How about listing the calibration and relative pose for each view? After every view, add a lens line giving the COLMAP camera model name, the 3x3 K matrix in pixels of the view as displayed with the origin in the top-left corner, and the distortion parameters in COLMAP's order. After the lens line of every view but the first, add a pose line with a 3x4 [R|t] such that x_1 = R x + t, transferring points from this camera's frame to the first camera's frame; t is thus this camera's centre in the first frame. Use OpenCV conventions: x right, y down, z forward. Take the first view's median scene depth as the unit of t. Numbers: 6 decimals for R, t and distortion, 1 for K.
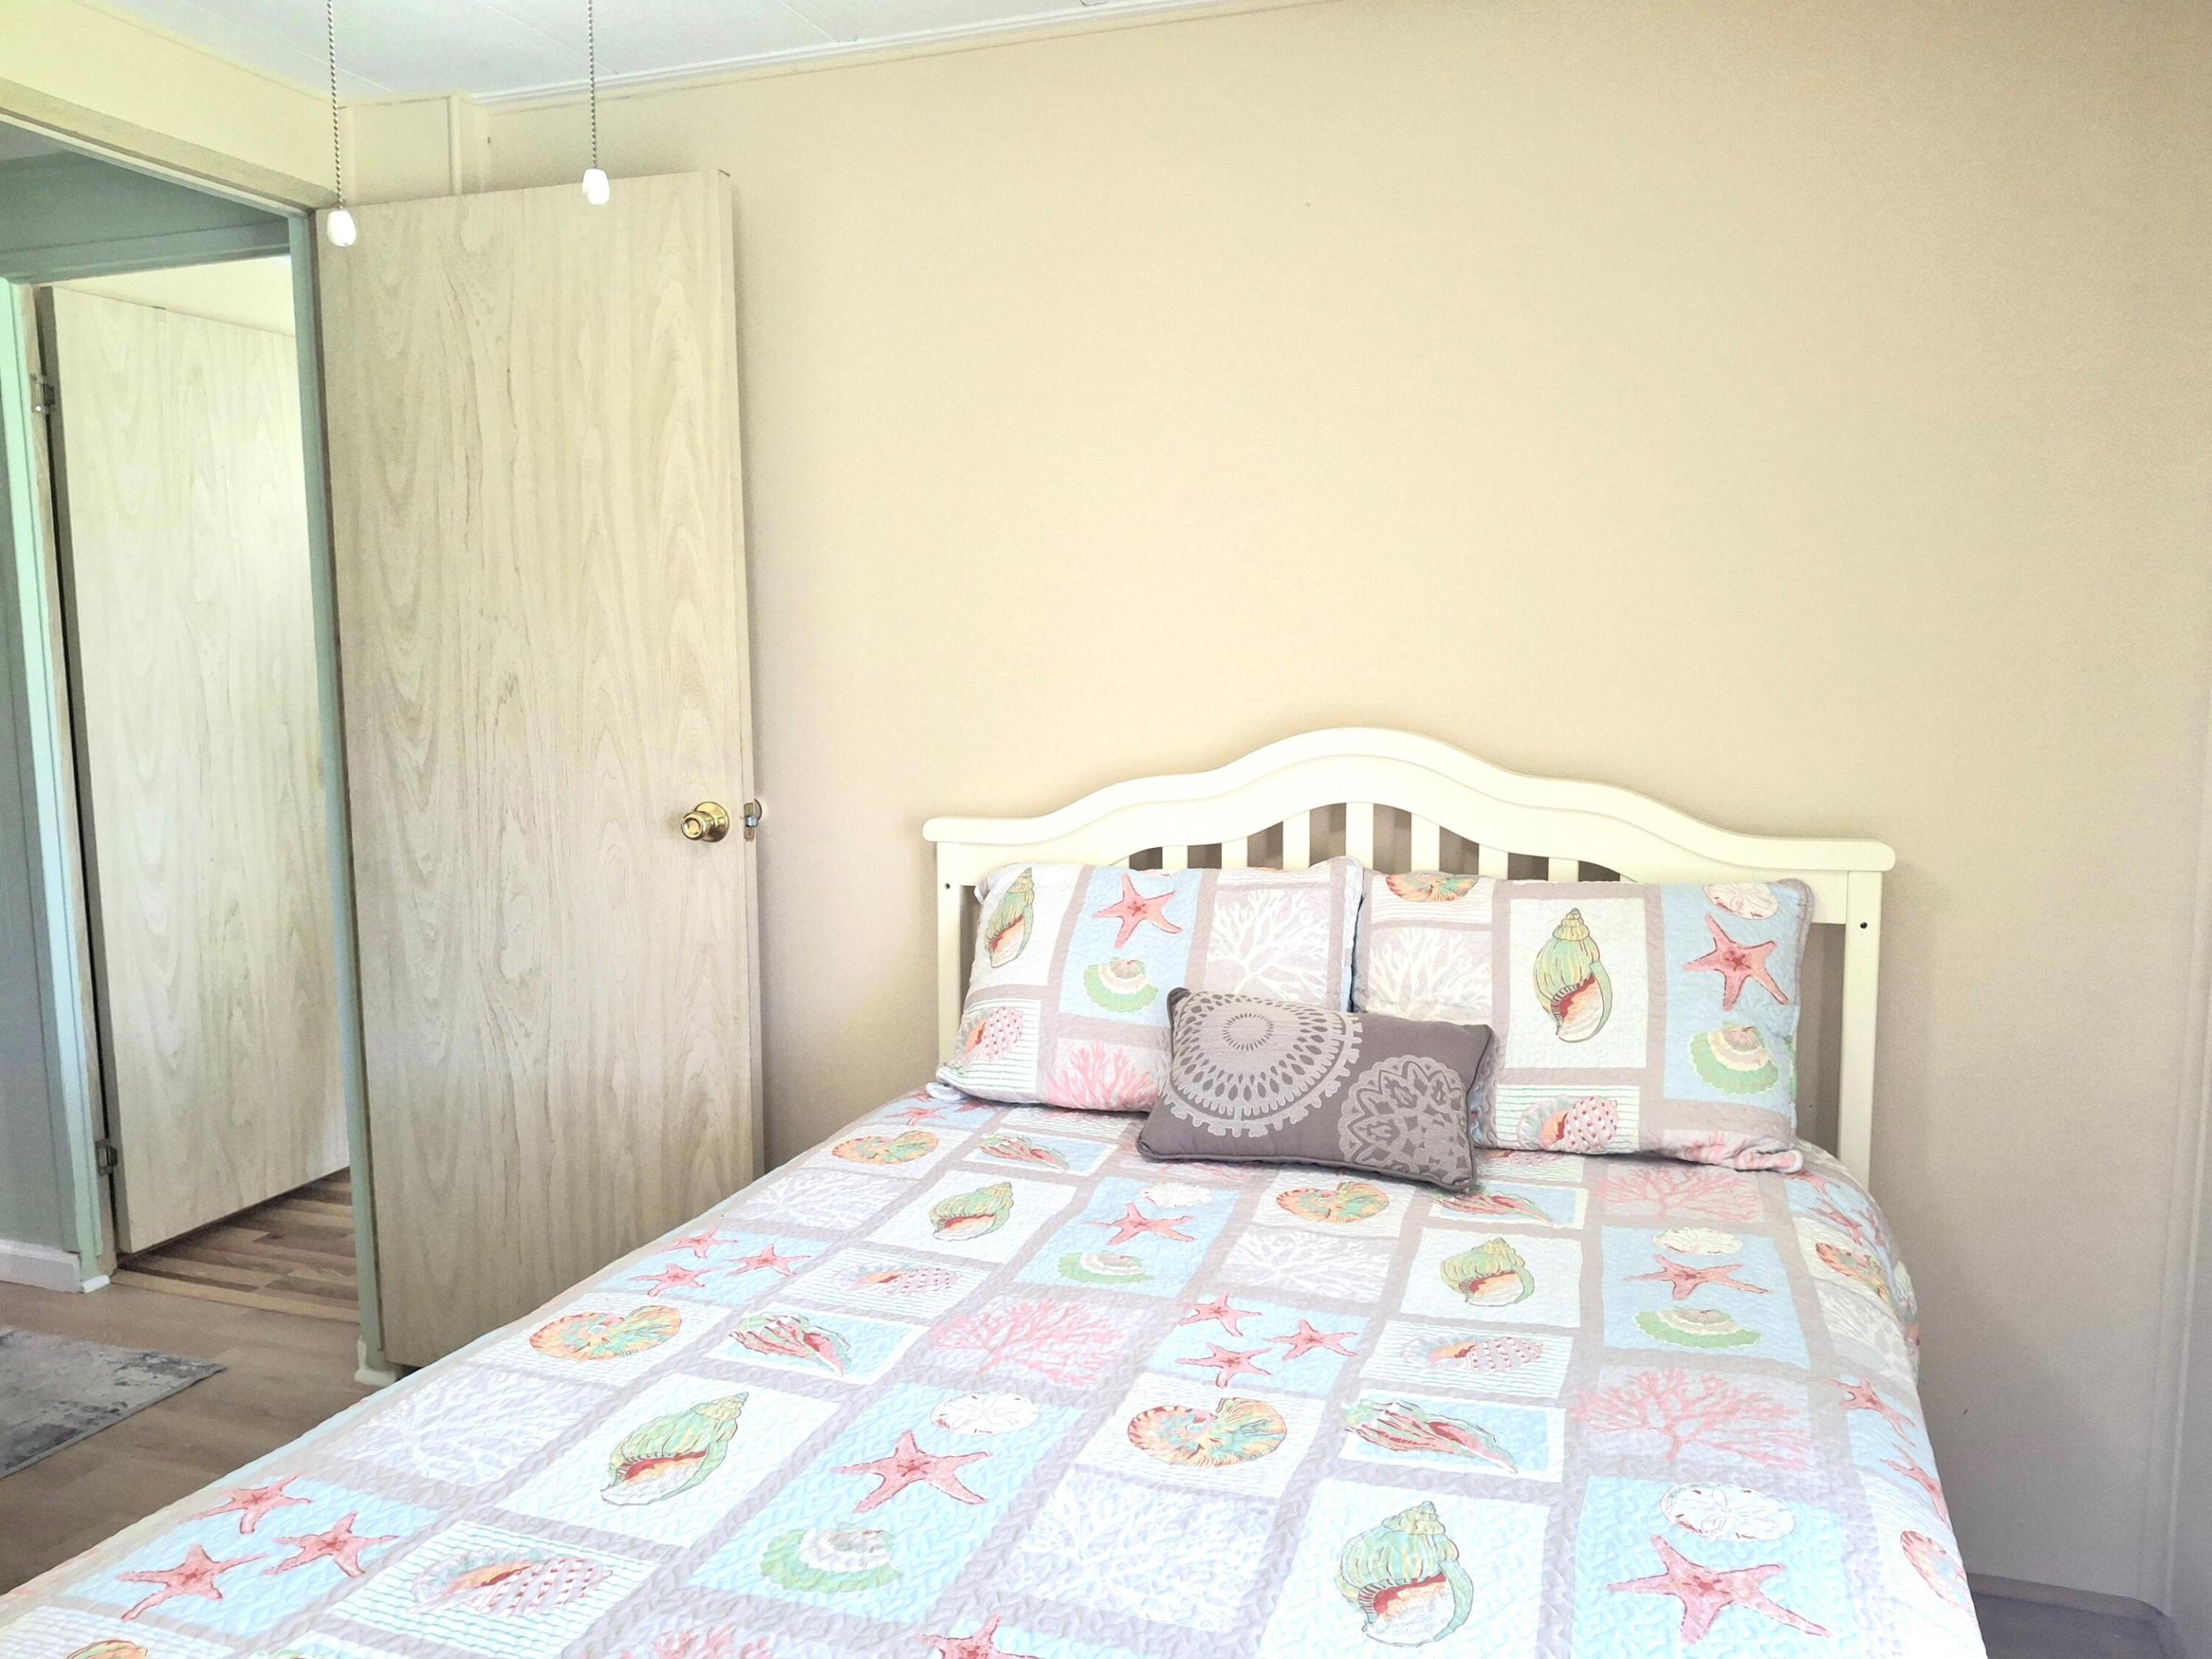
lens RADIAL K [[1633.8, 0, 1111.3], [0, 1633.8, 819.9], [0, 0, 1]] dist [0.055714, -0.050361]
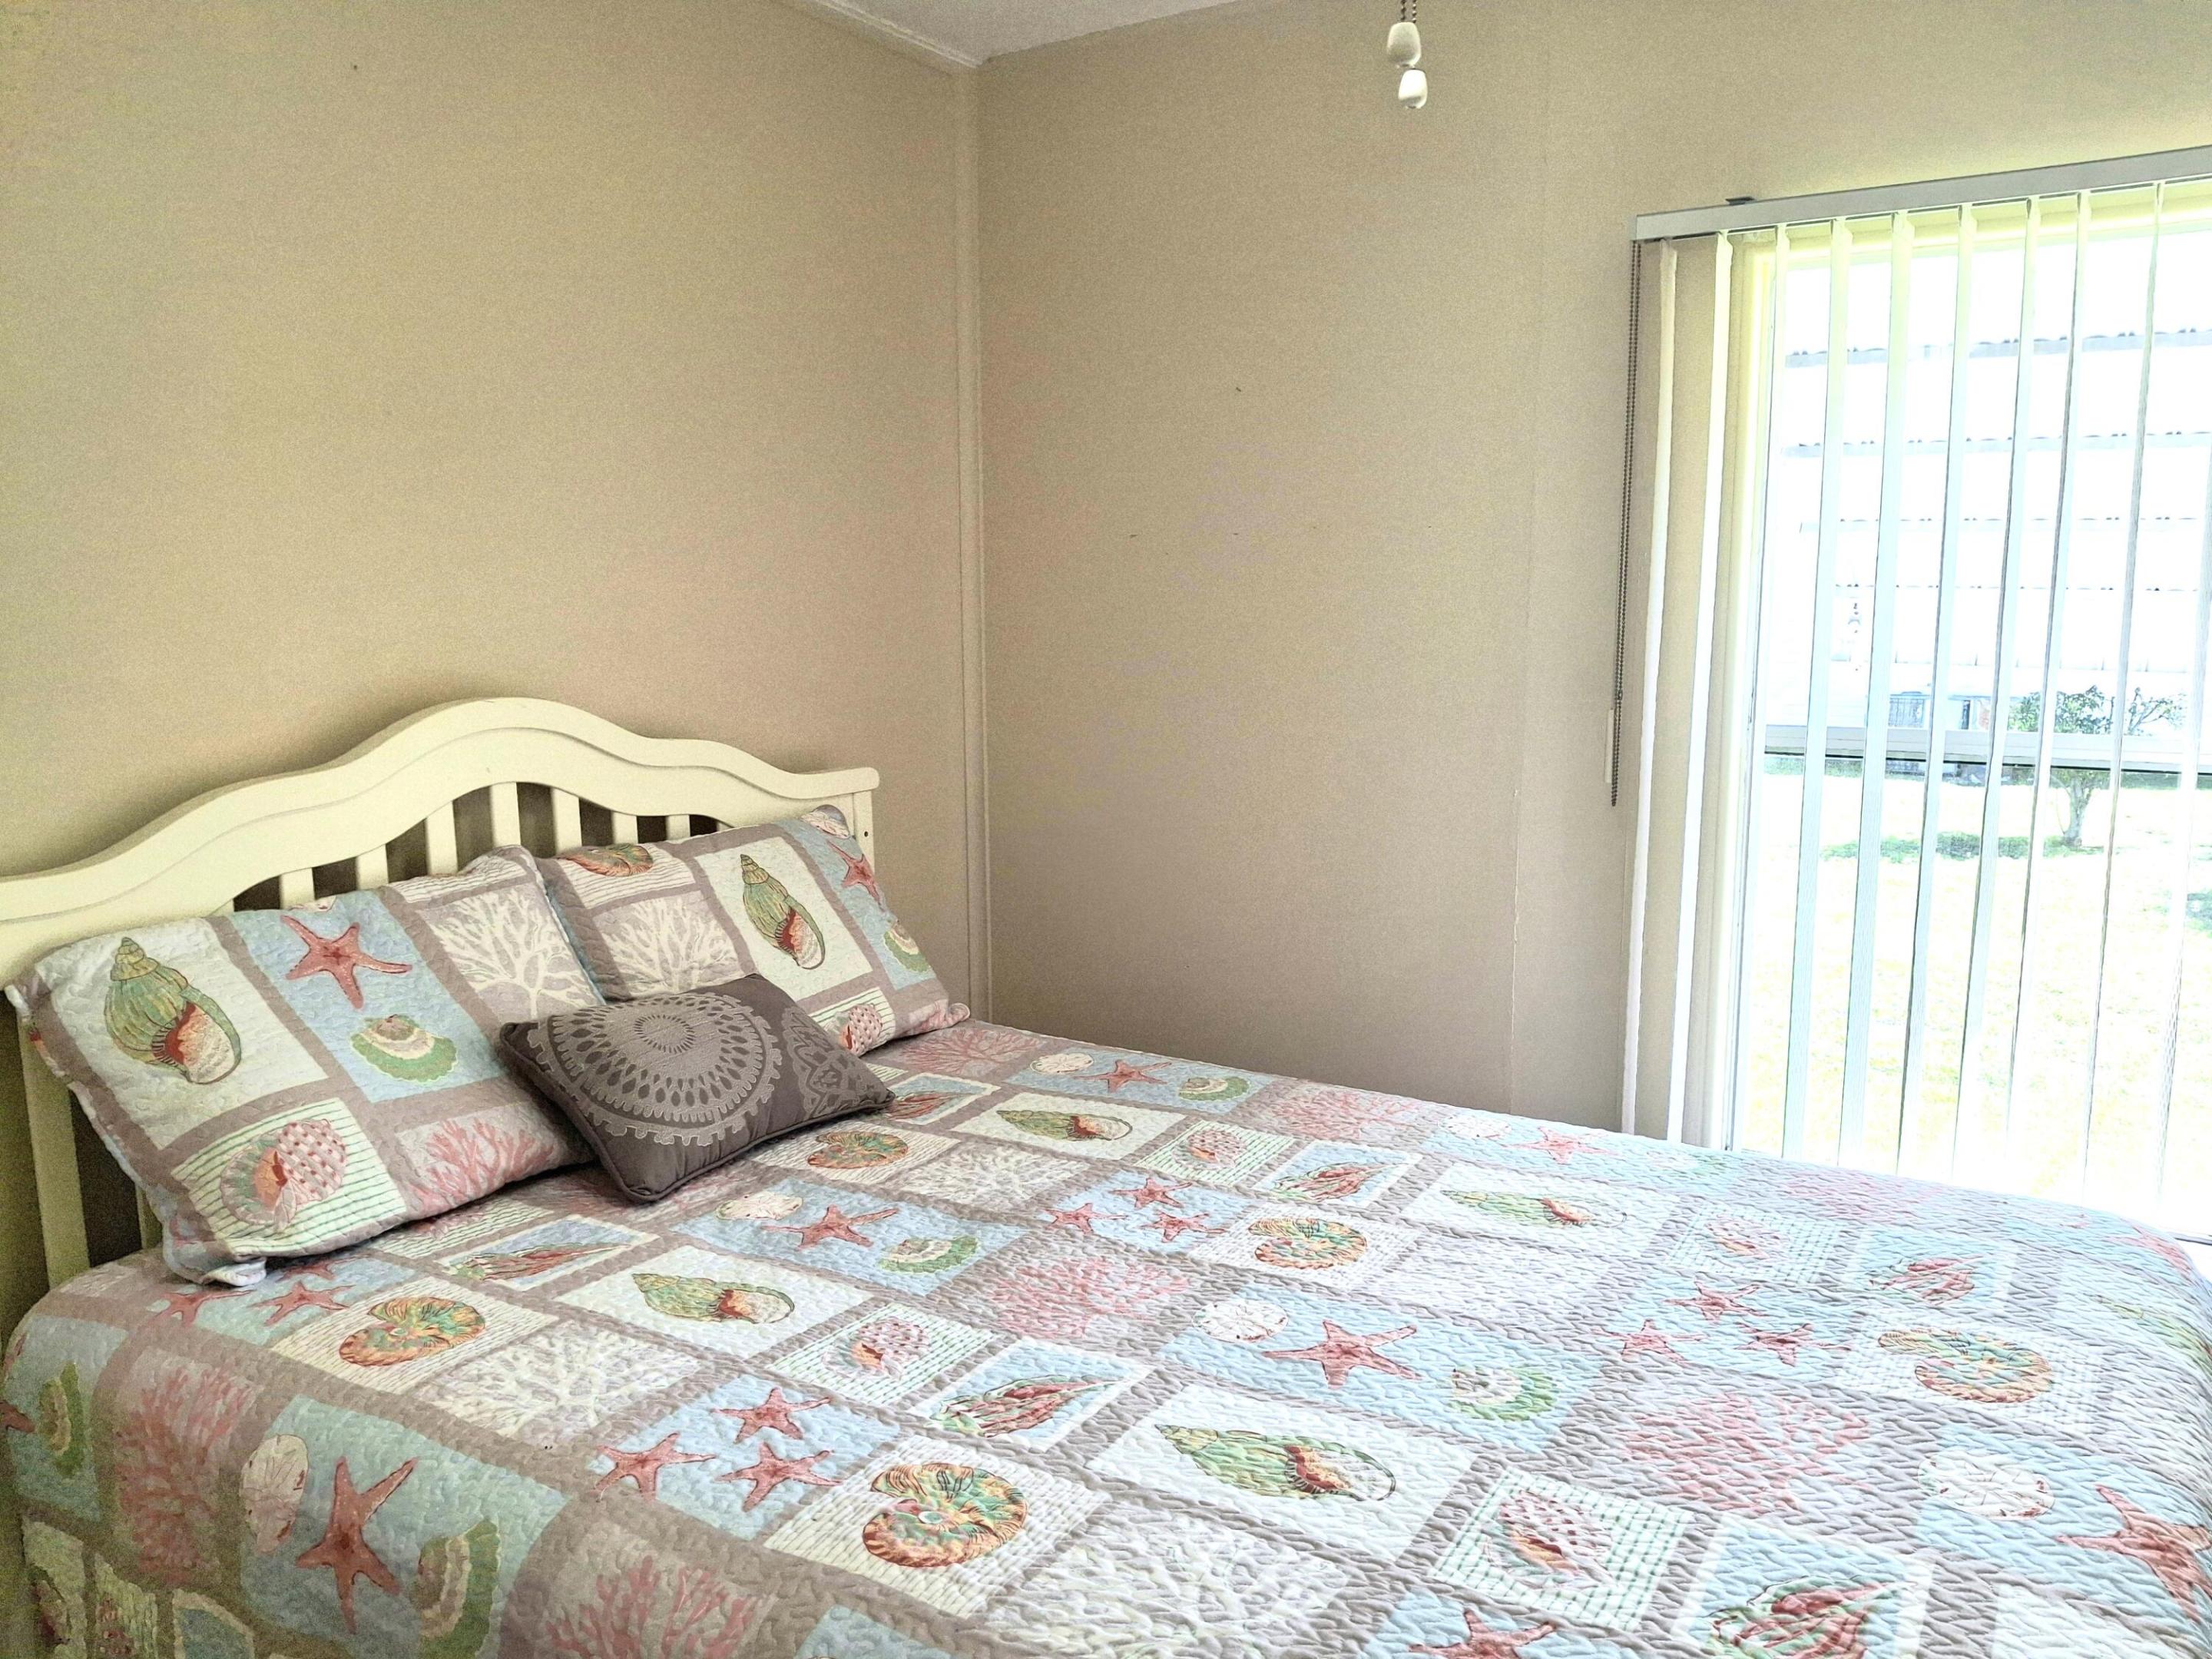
lens RADIAL K [[1633.8, 0, 1113.6], [0, 1633.8, 841.5], [0, 0, 1]] dist [0.055714, -0.050361]
pose [[0.228563, -0.131785, 0.964568, -0.736746], [0.118968, 0.987151, 0.106679, -0.041917], [-0.966233, 0.090369, 0.241305, 0.554093]]
